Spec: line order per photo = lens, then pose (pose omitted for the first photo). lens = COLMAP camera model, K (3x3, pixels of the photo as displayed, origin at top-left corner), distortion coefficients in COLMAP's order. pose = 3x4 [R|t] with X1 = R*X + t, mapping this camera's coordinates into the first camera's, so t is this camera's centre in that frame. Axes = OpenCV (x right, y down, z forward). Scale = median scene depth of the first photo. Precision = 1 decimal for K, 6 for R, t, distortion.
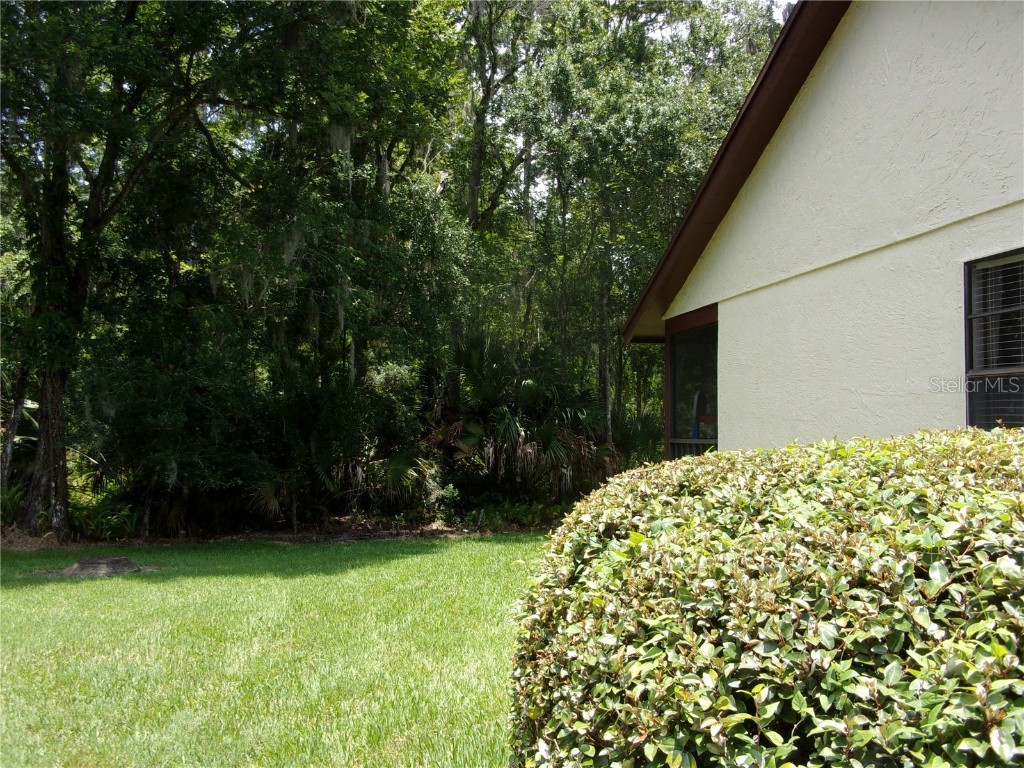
lens RADIAL K [[879.6, 0, 512.0], [0, 879.6, 384.0], [0, 0, 1]] dist [0.123006, -0.166905]
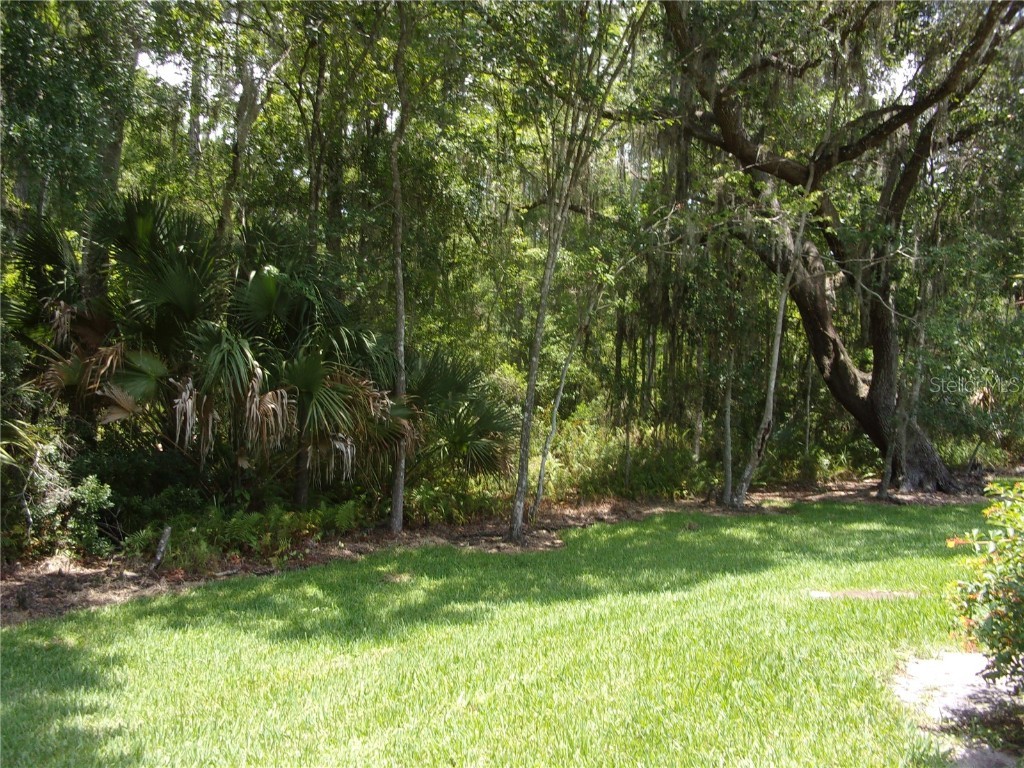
lens RADIAL K [[879.6, 0, 512.0], [0, 879.6, 384.0], [0, 0, 1]] dist [0.123006, -0.166905]
pose [[0.922963, 0.019515, 0.384394, -0.047639], [-0.039071, 0.998305, 0.043129, 0.034587], [-0.382901, -0.054825, 0.922161, 0.468098]]
